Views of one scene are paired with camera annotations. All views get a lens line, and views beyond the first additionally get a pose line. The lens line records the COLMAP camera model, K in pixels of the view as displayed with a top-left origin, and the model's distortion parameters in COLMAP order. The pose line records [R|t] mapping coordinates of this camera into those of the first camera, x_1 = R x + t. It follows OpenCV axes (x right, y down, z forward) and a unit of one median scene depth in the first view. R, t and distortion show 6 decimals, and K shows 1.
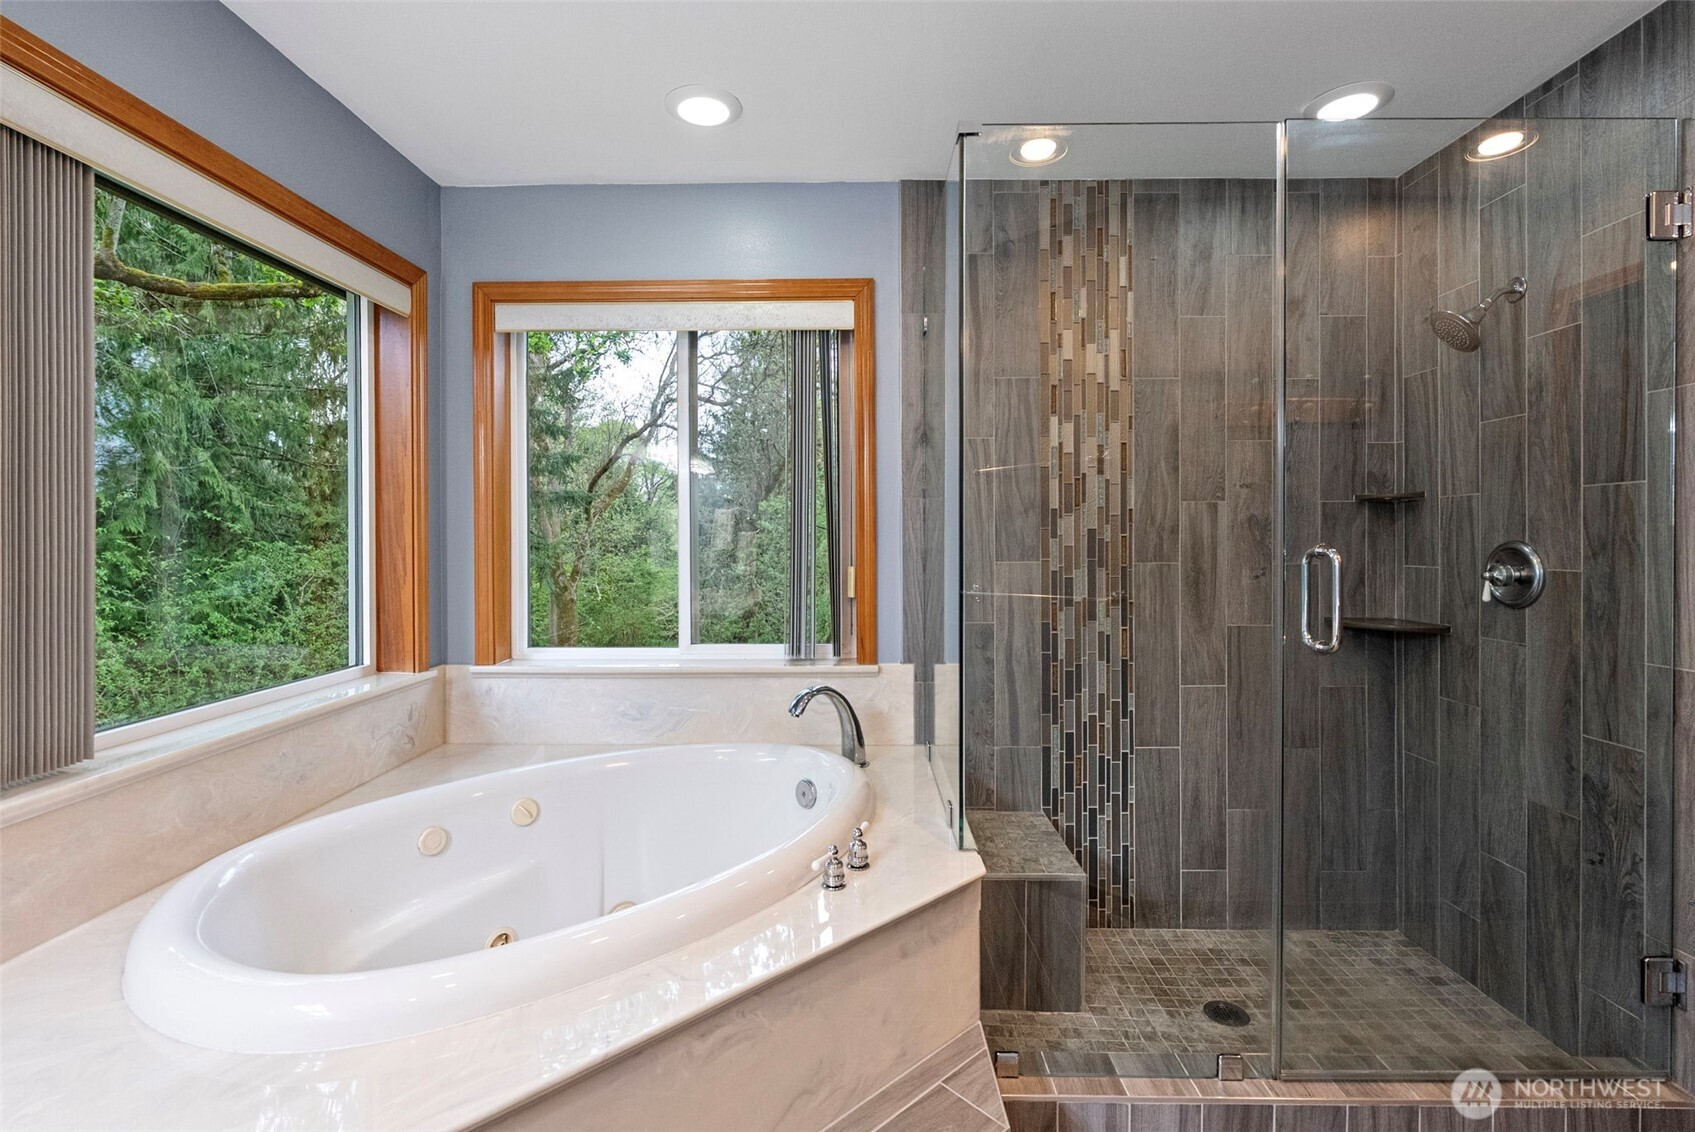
lens RADIAL K [[772.3, 0, 848.4], [0, 772.3, 551.2], [0, 0, 1]] dist [0.000306, 0.000337]
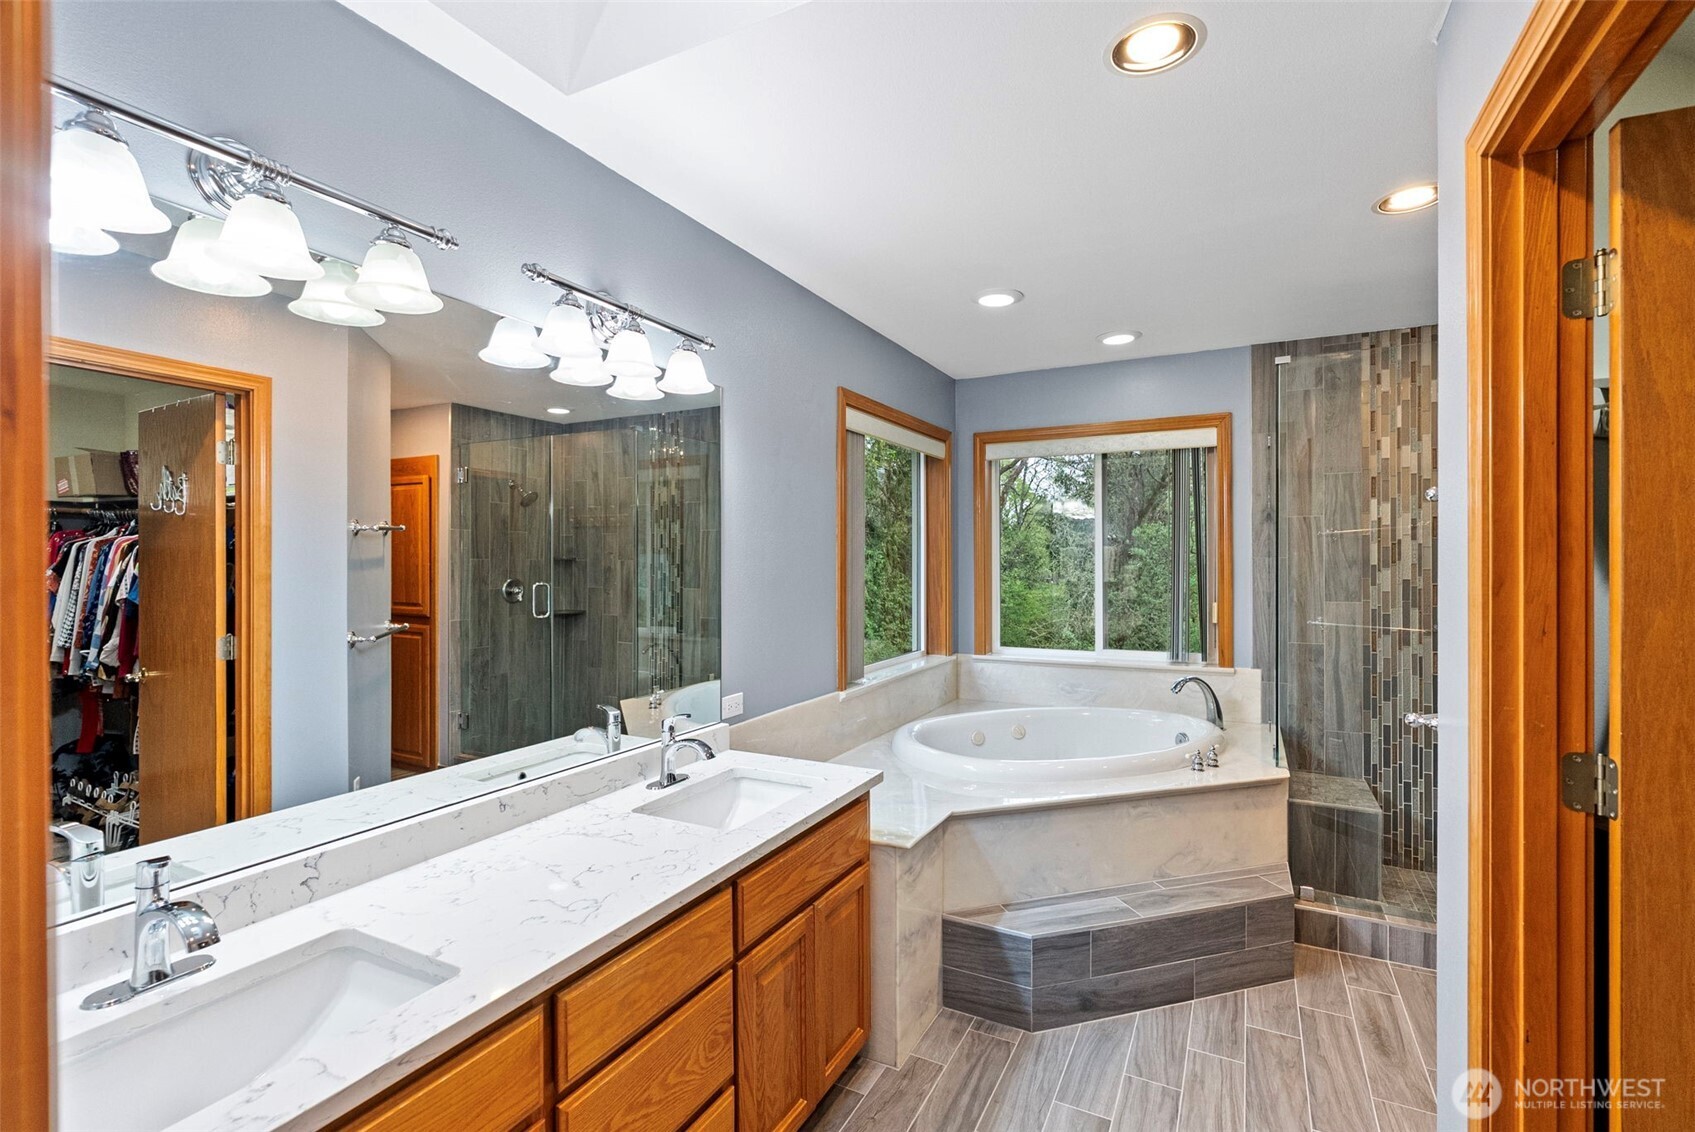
lens RADIAL K [[772.3, 0, 854.0], [0, 772.3, 565.3], [0, 0, 1]] dist [0.000306, 0.000337]
pose [[0.897766, 0.001548, -0.440470, 0.036376], [-0.005431, 0.999957, -0.007554, -0.038117], [0.440440, 0.009173, 0.897735, -0.678654]]
